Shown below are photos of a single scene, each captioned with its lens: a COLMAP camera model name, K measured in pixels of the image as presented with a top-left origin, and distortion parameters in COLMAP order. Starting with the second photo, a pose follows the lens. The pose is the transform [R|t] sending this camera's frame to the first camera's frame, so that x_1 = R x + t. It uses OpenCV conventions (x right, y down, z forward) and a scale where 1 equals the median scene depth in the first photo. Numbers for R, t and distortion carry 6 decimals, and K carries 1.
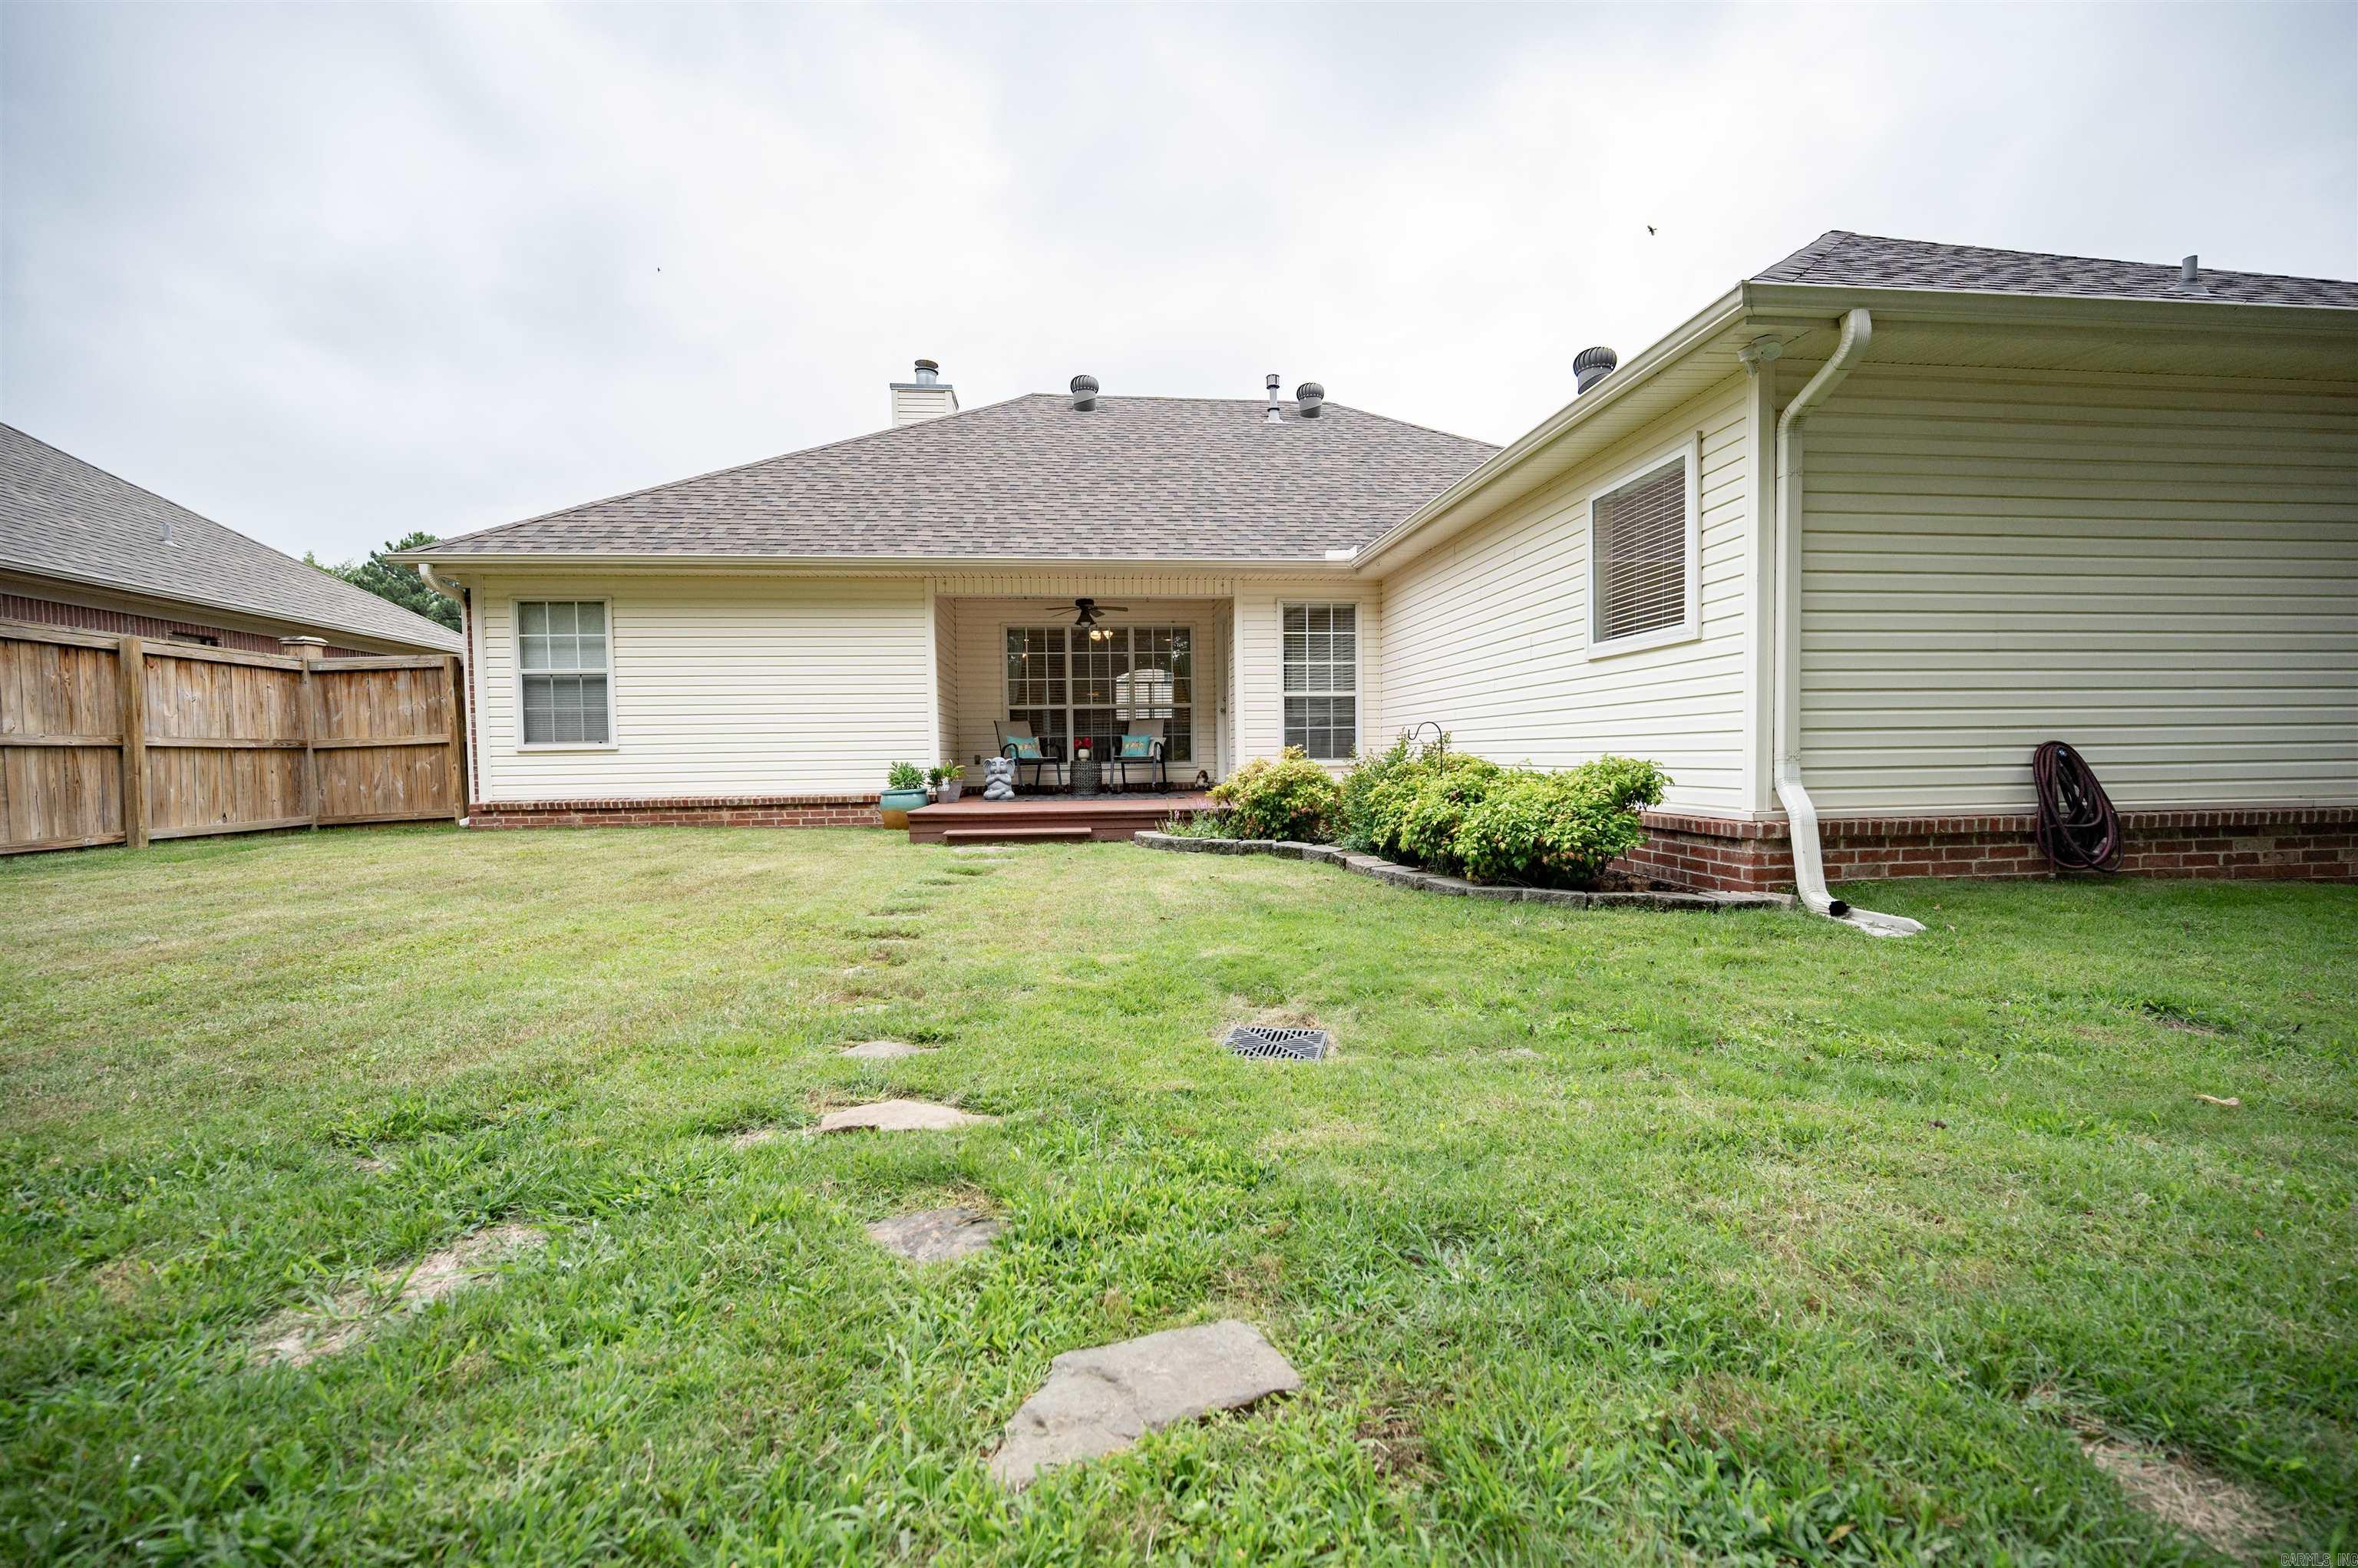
lens RADIAL K [[923.3, 0, 1184.8], [0, 923.3, 792.1], [0, 0, 1]] dist [-0.000850, -0.000185]
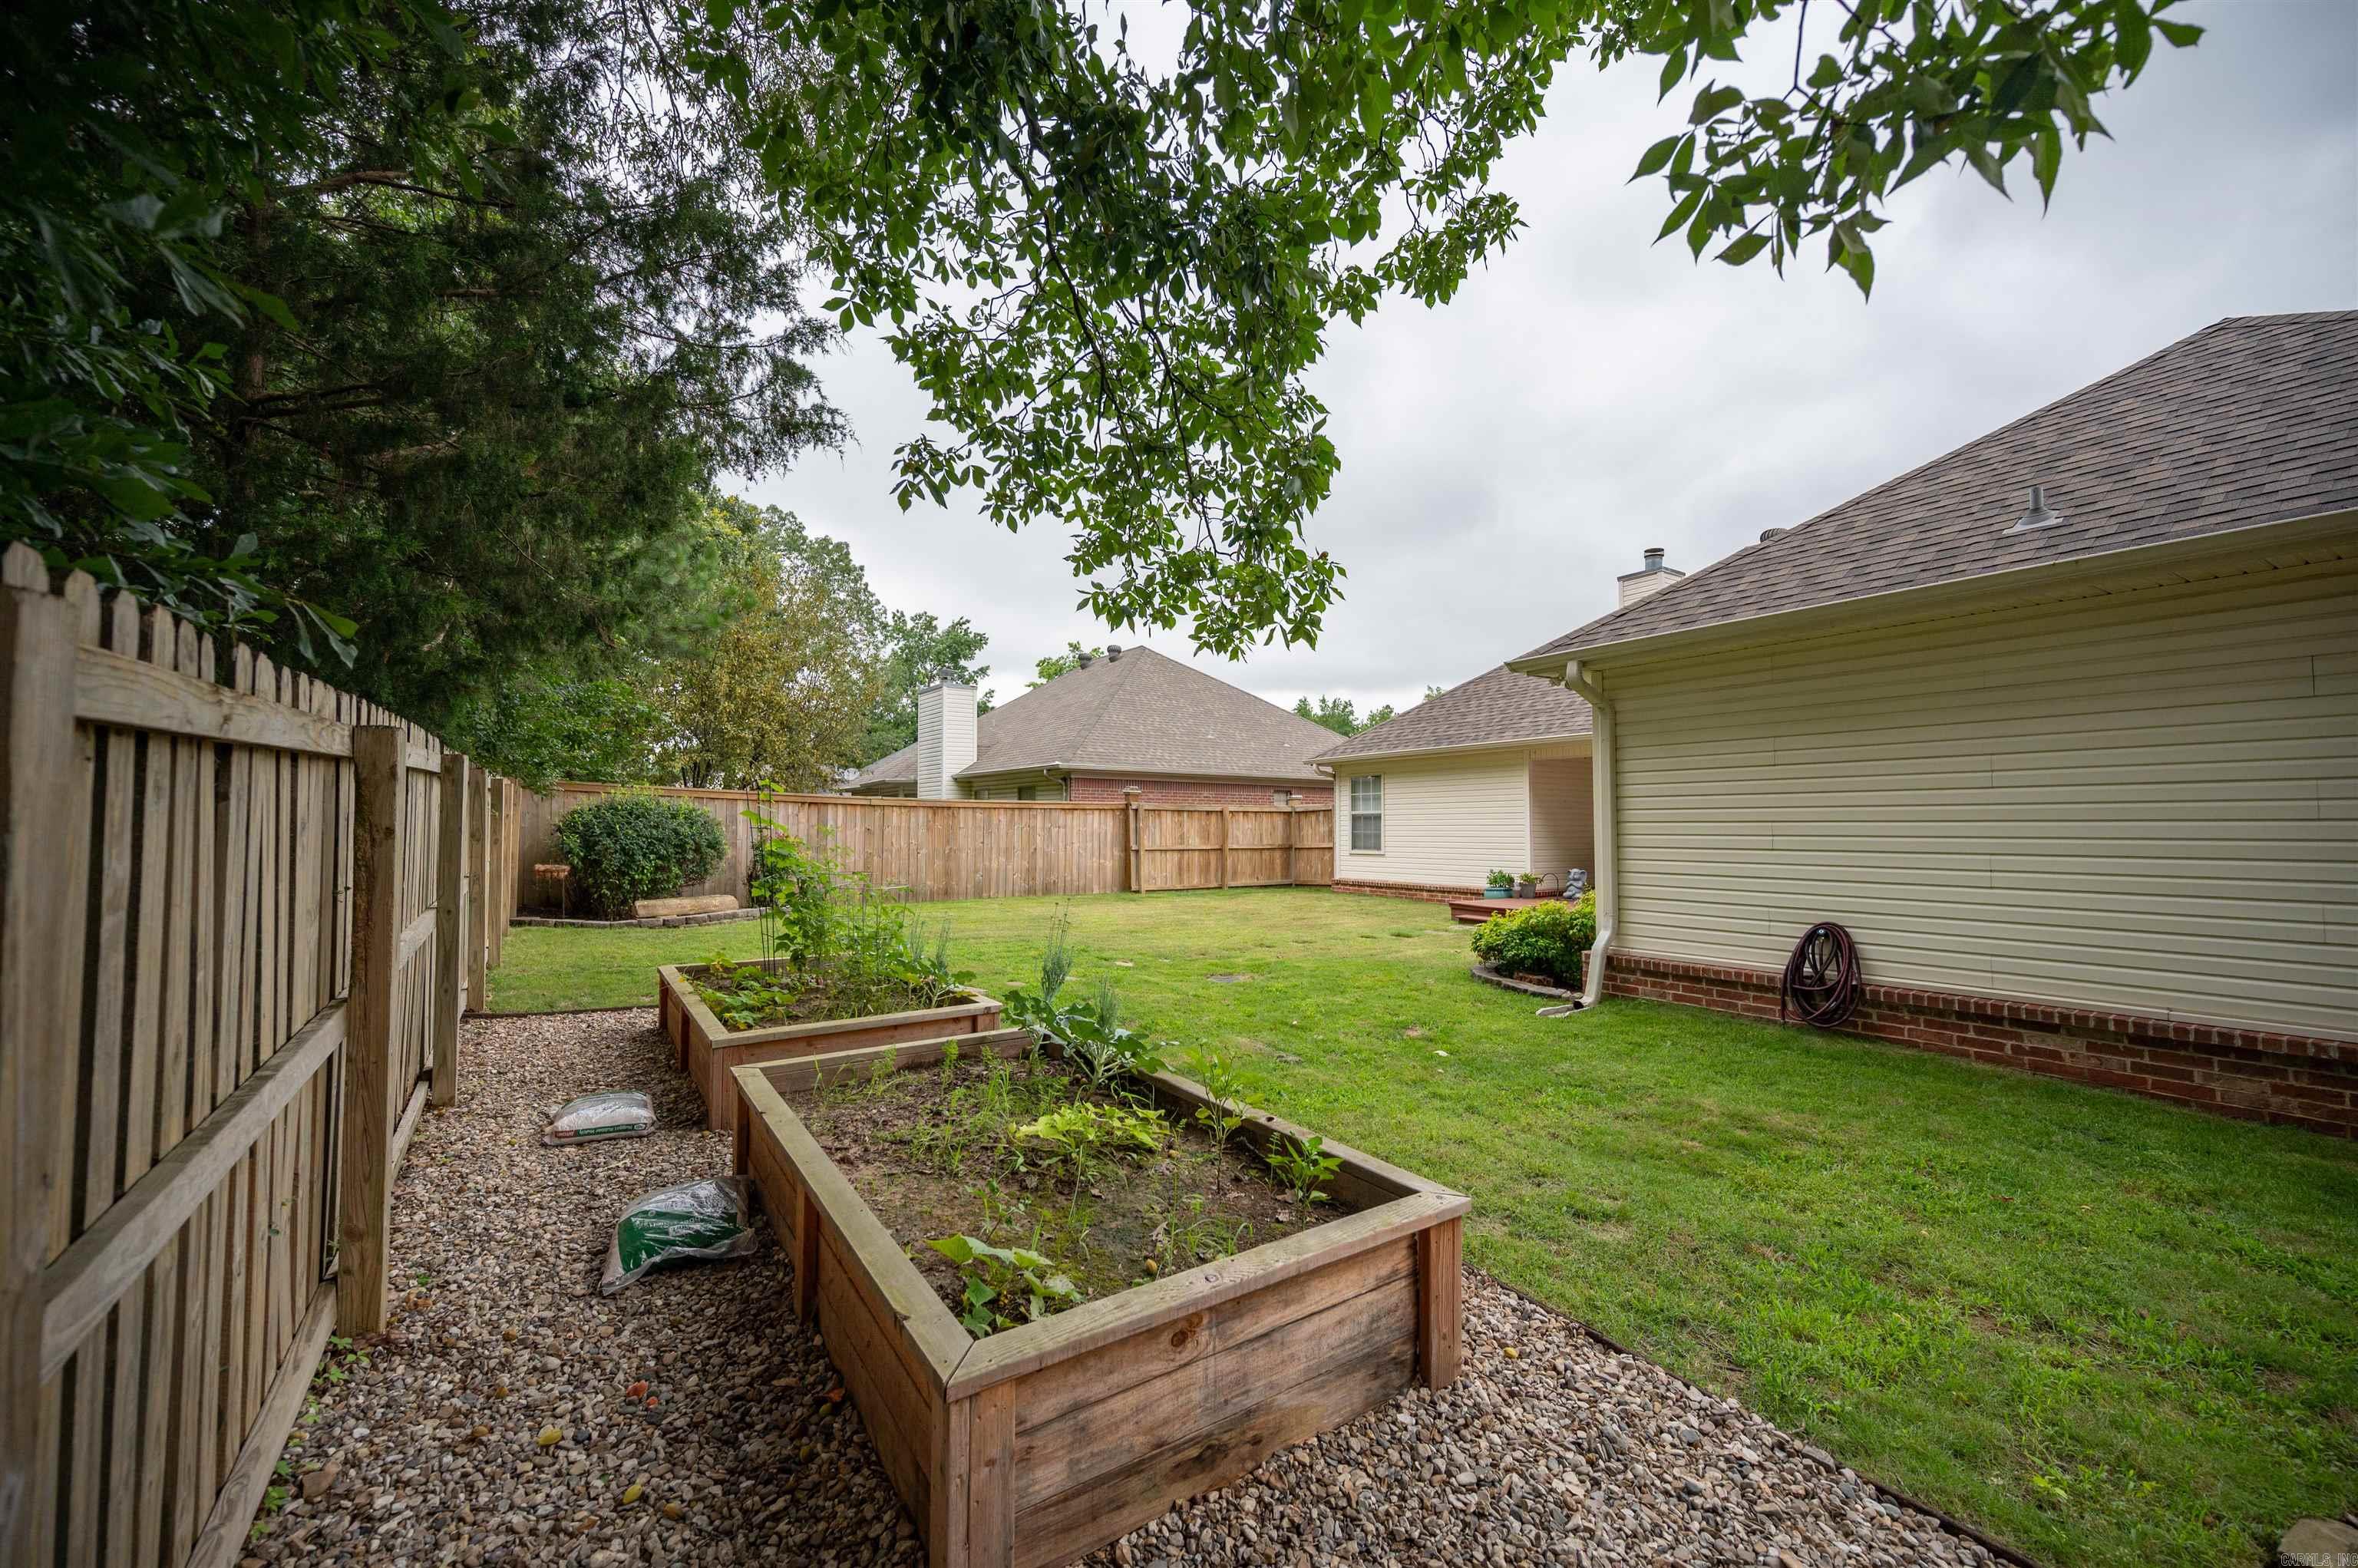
lens RADIAL K [[923.3, 0, 1184.8], [0, 923.3, 792.1], [0, 0, 1]] dist [-0.000850, -0.000185]
pose [[0.450453, -0.019693, -0.892583, 0.856301], [-0.044922, 0.997990, -0.044689, -0.070183], [0.891669, 0.060227, 0.448663, -0.192410]]
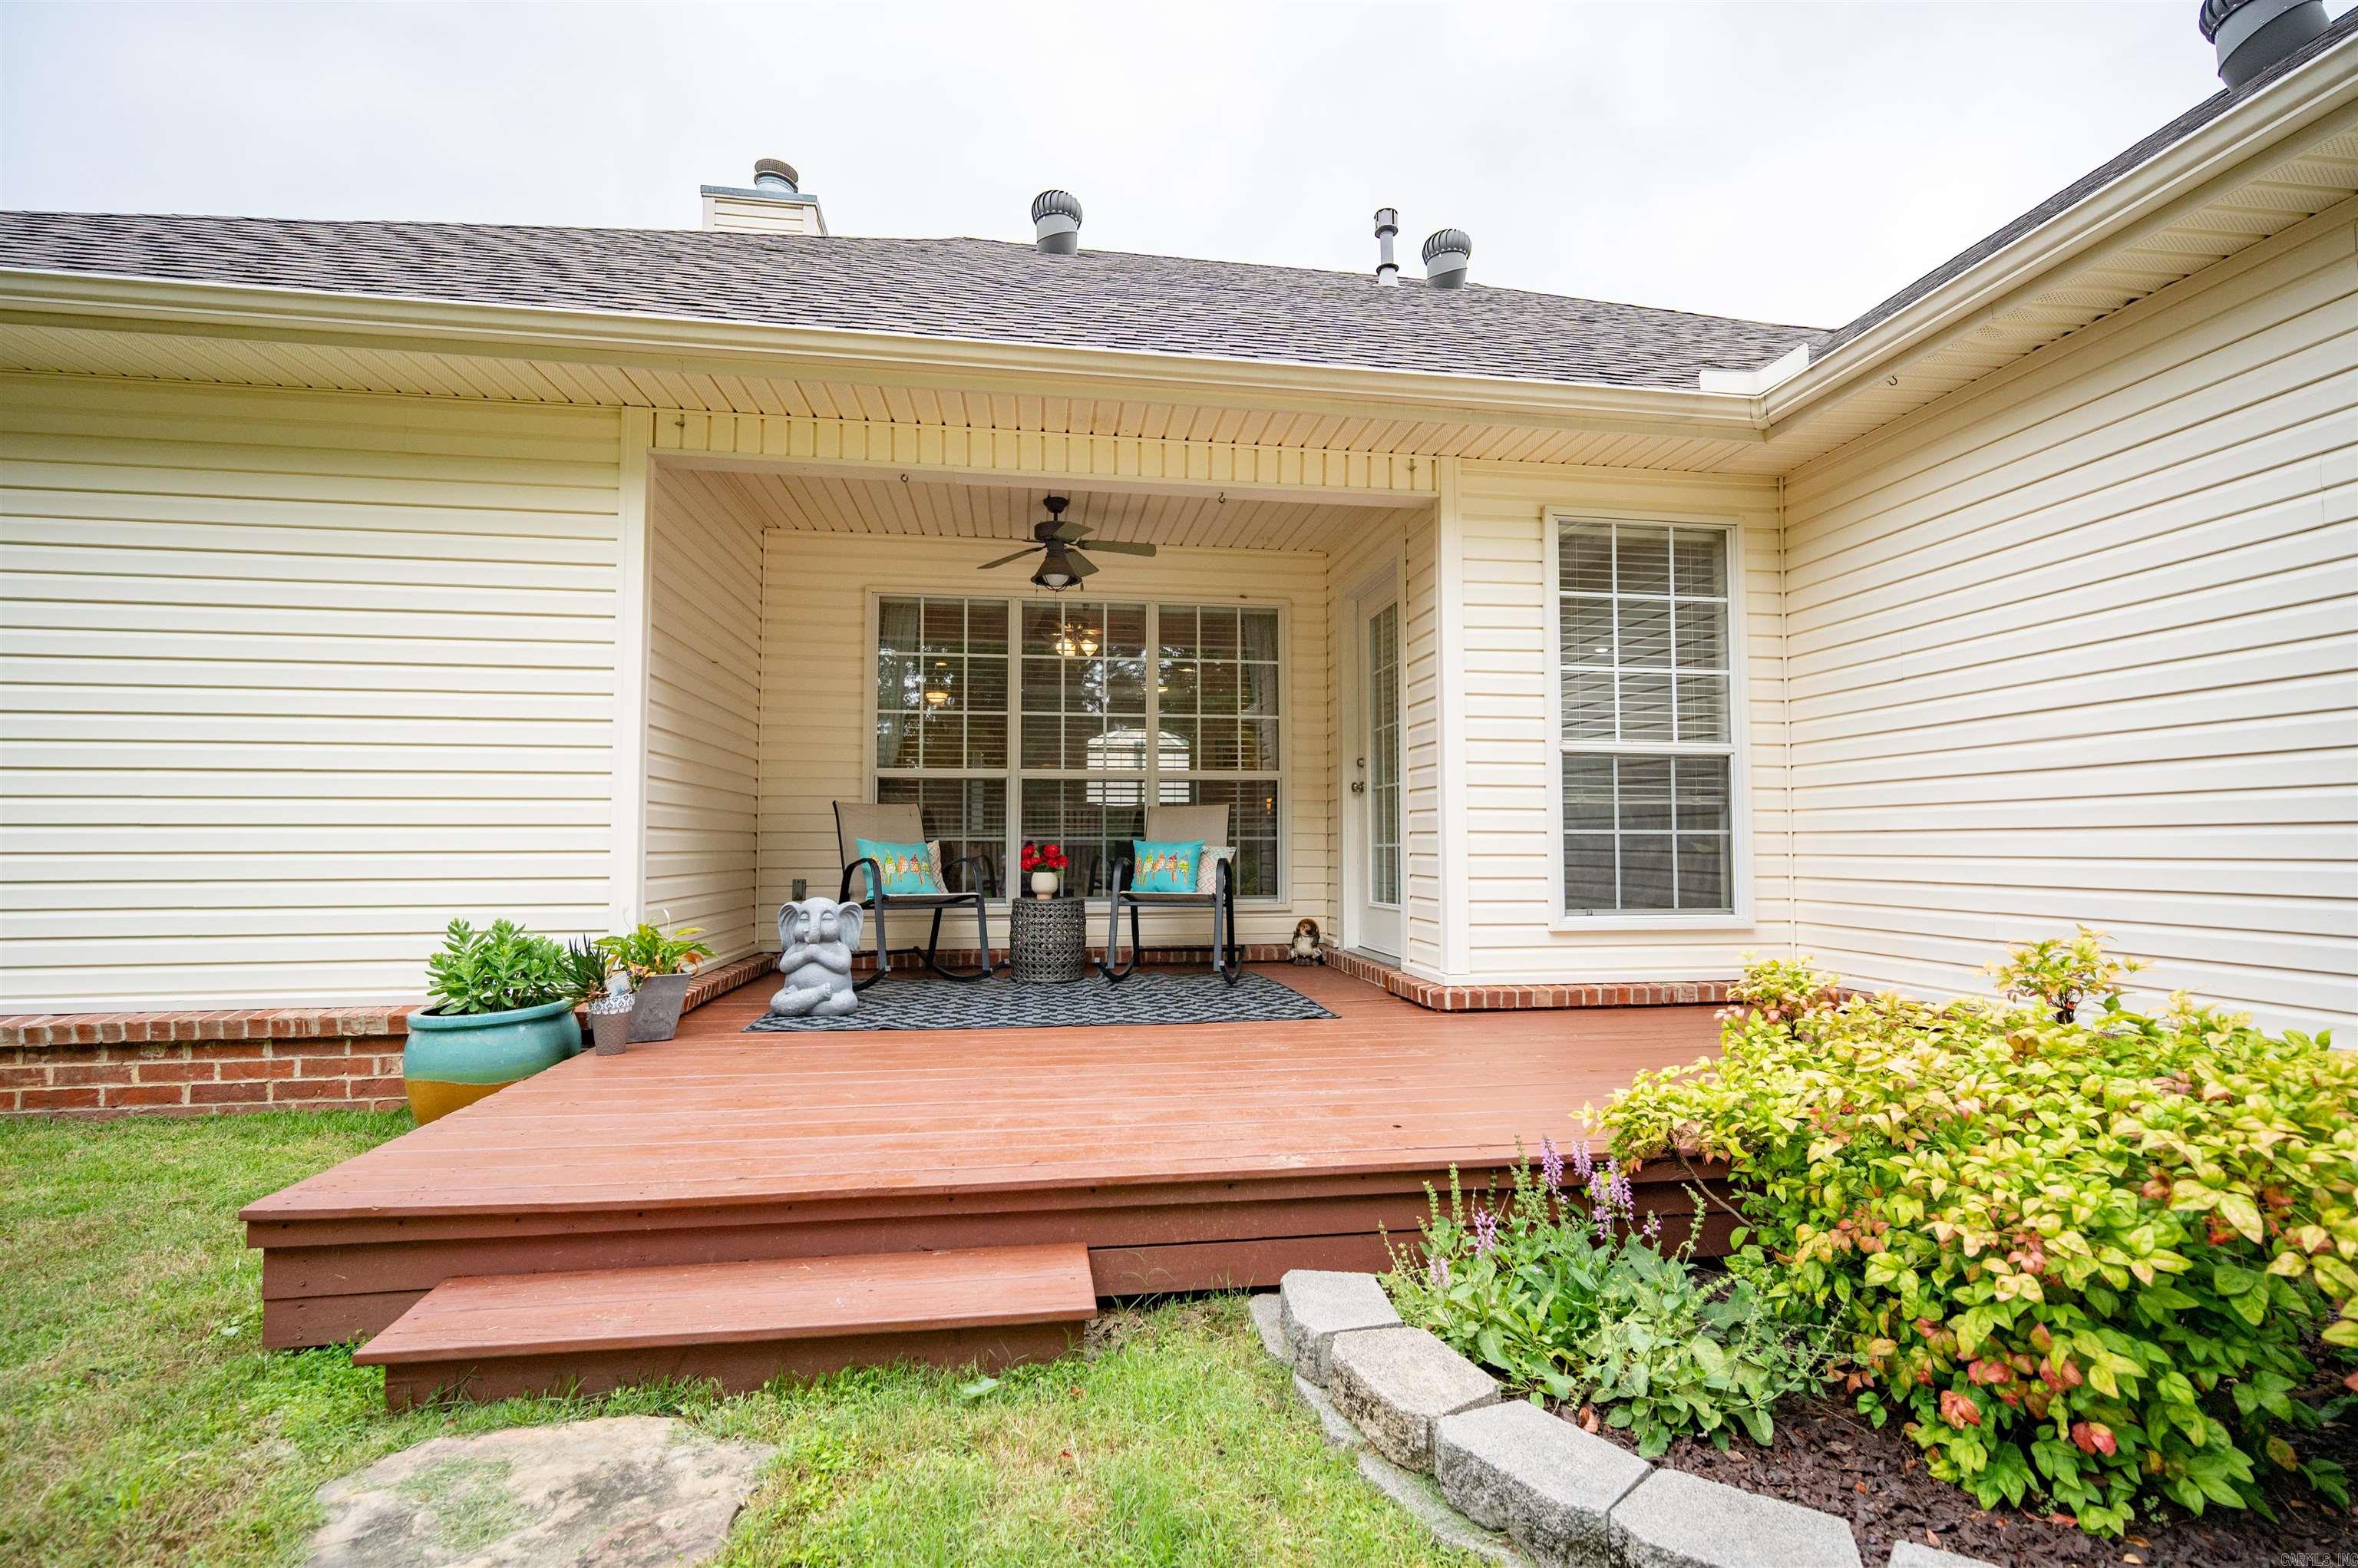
lens RADIAL K [[1019.3, 0, 1179.0], [0, 1019.3, 784.0], [0, 0, 1]] dist [-0.000013, 0.000008]
pose [[0.999182, 0.017698, 0.036369, -0.076757], [-0.014015, 0.994974, -0.099145, -0.048174], [-0.037941, 0.098554, 0.994408, 0.622230]]
